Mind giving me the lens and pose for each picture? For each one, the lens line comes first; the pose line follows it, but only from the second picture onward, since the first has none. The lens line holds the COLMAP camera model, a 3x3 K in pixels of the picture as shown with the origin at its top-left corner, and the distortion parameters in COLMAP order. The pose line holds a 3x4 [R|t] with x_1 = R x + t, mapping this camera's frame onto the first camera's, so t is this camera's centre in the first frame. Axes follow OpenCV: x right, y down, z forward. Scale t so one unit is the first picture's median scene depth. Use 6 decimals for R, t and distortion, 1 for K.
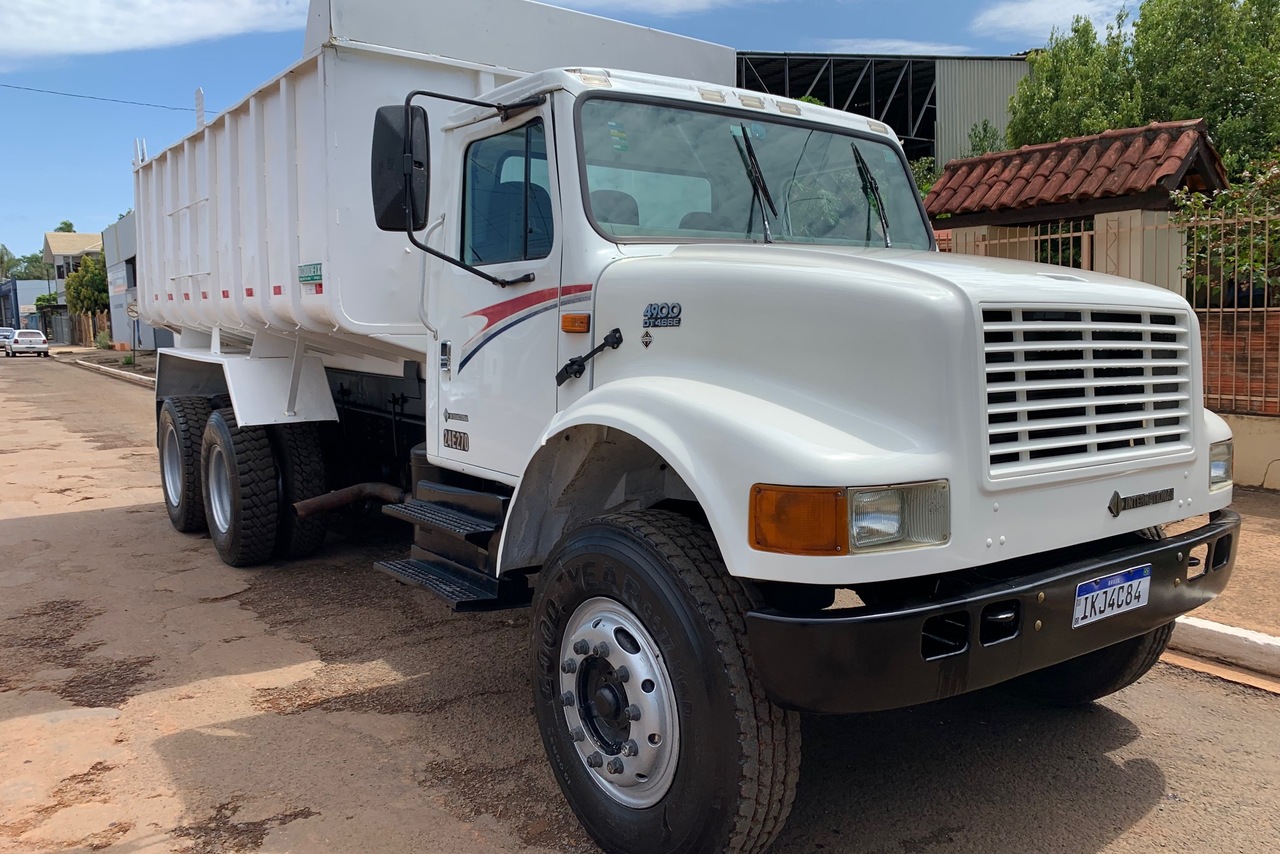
lens RADIAL K [[974.8, 0, 634.2], [0, 974.8, 388.1], [0, 0, 1]] dist [0.063846, -0.089670]
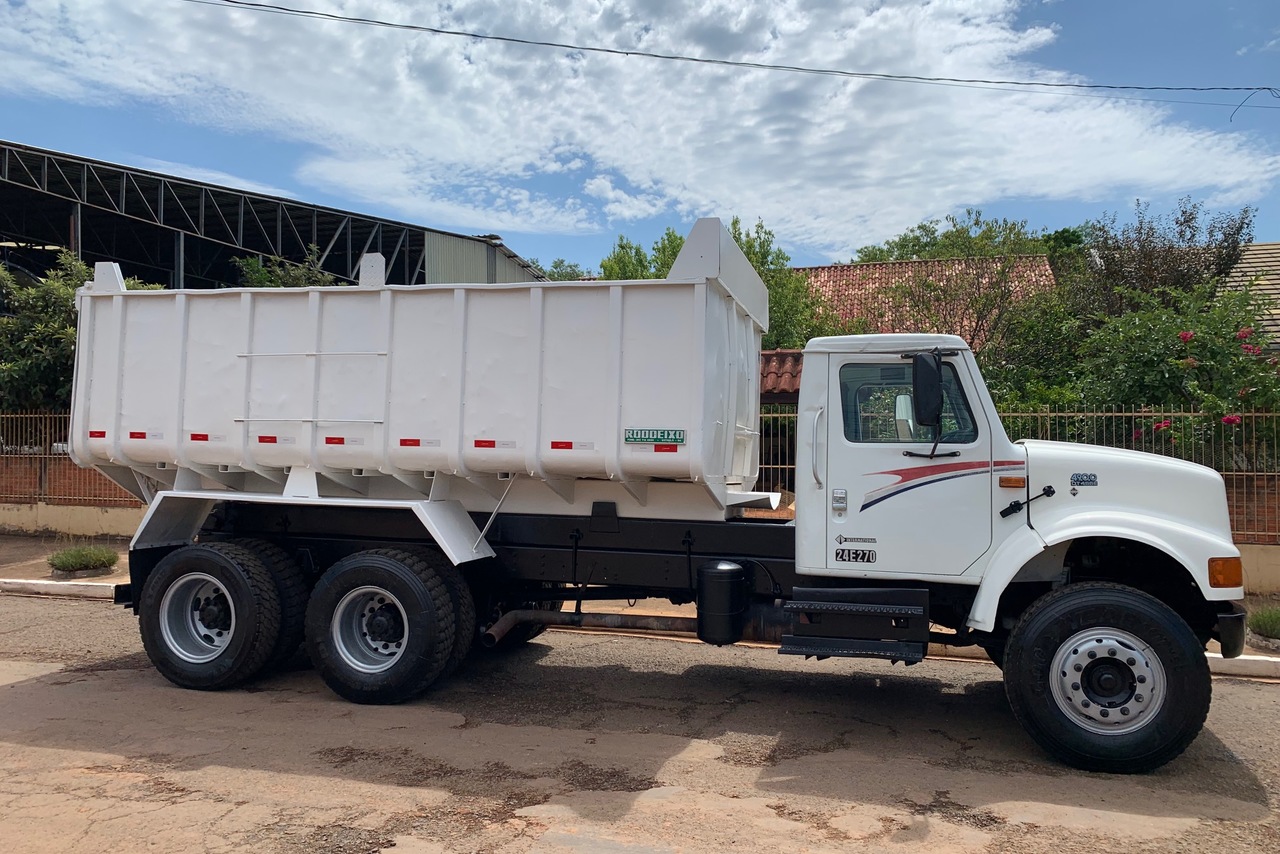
lens RADIAL K [[984.1, 0, 636.0], [0, 984.1, 406.0], [0, 0, 1]] dist [0.088510, -0.090271]
pose [[0.795566, 0.051742, 0.603653, -1.653879], [0.024273, 0.992825, -0.117089, -0.007396], [-0.605380, 0.107805, 0.788602, -0.043181]]
